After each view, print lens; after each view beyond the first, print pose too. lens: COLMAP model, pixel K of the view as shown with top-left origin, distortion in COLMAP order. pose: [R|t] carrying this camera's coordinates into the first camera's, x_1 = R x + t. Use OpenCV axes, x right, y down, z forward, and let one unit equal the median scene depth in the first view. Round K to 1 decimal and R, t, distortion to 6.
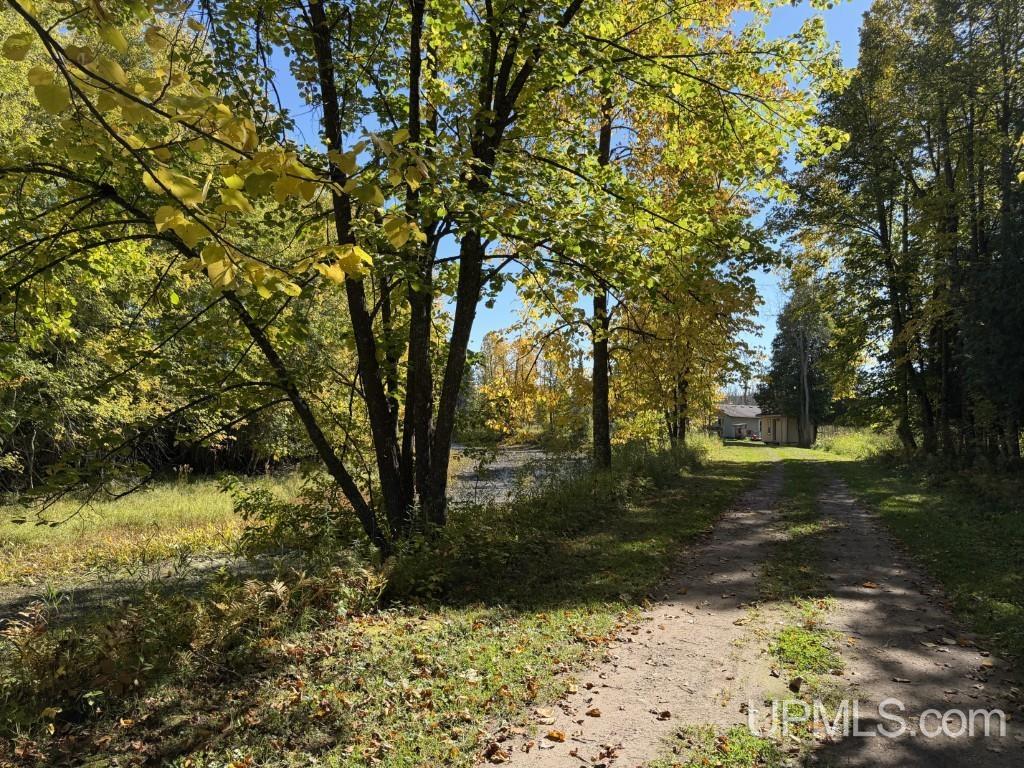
lens RADIAL K [[707.9, 0, 508.5], [0, 707.9, 385.8], [0, 0, 1]] dist [-0.000278, -0.005338]
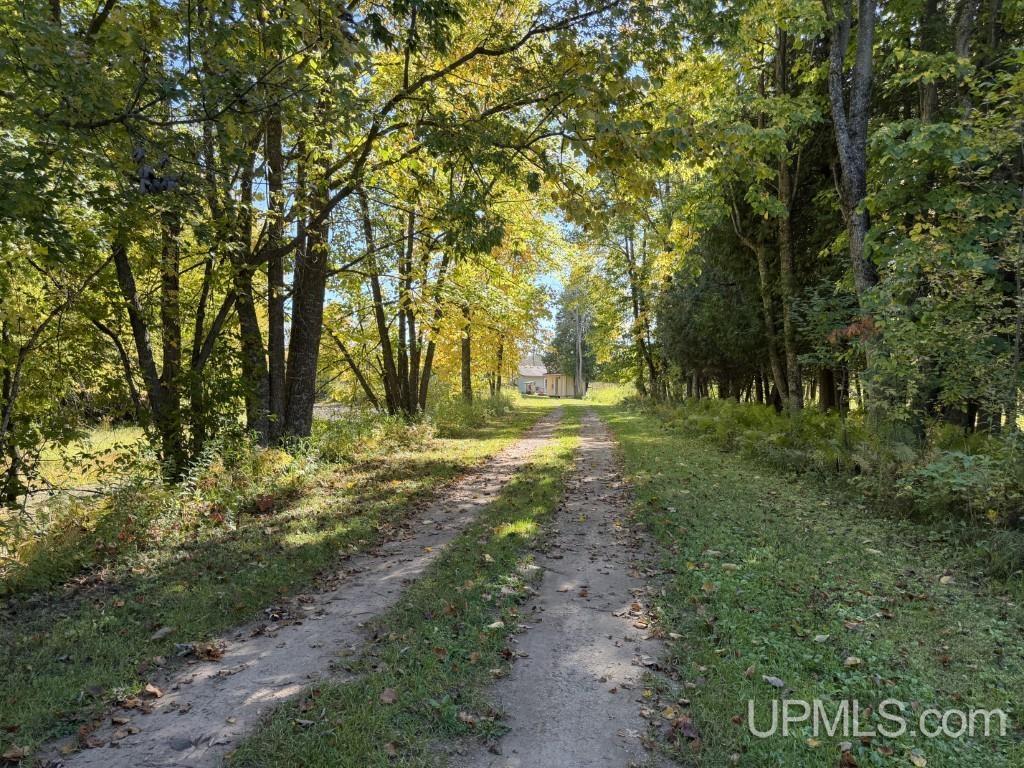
lens RADIAL K [[707.9, 0, 511.7], [0, 707.9, 378.5], [0, 0, 1]] dist [-0.000278, -0.005338]
pose [[0.956139, -0.004576, 0.292876, -0.137303], [-0.009130, 0.998926, 0.045415, -0.014072], [-0.292770, -0.046097, 0.955071, -0.351046]]
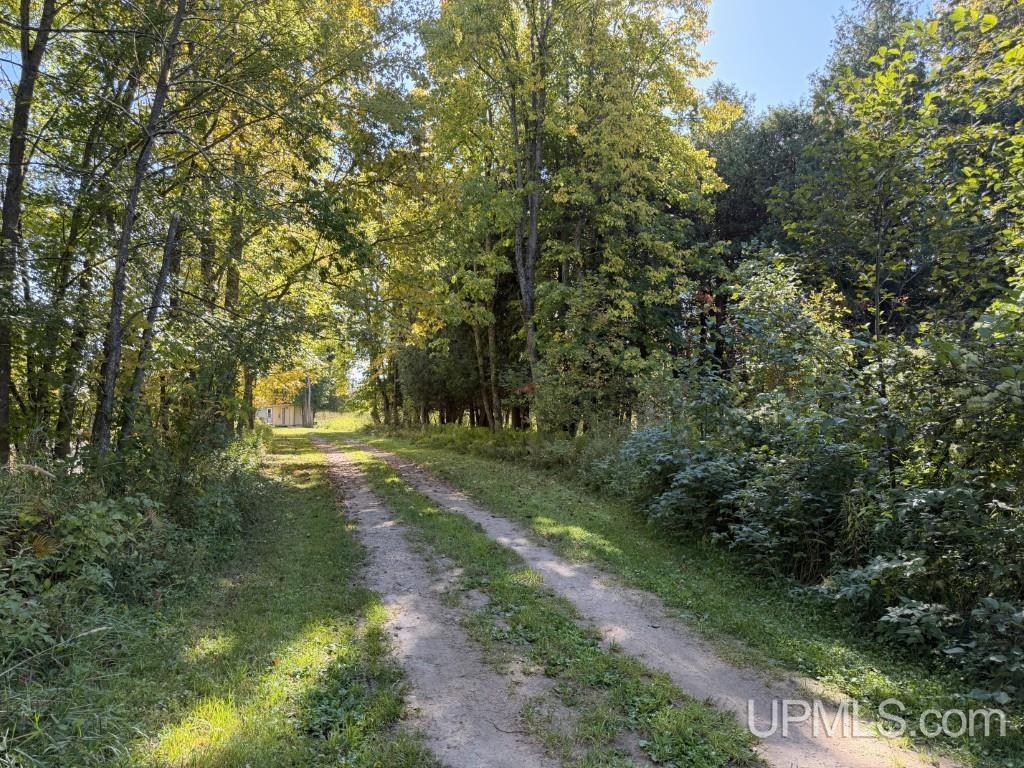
lens RADIAL K [[707.9, 0, 512.4], [0, 707.9, 388.0], [0, 0, 1]] dist [-0.000278, -0.005338]
pose [[0.758714, 0.004120, 0.651411, -0.351919], [-0.017439, 0.999750, 0.013988, -0.033292], [-0.651190, -0.021973, 0.758596, -0.599800]]
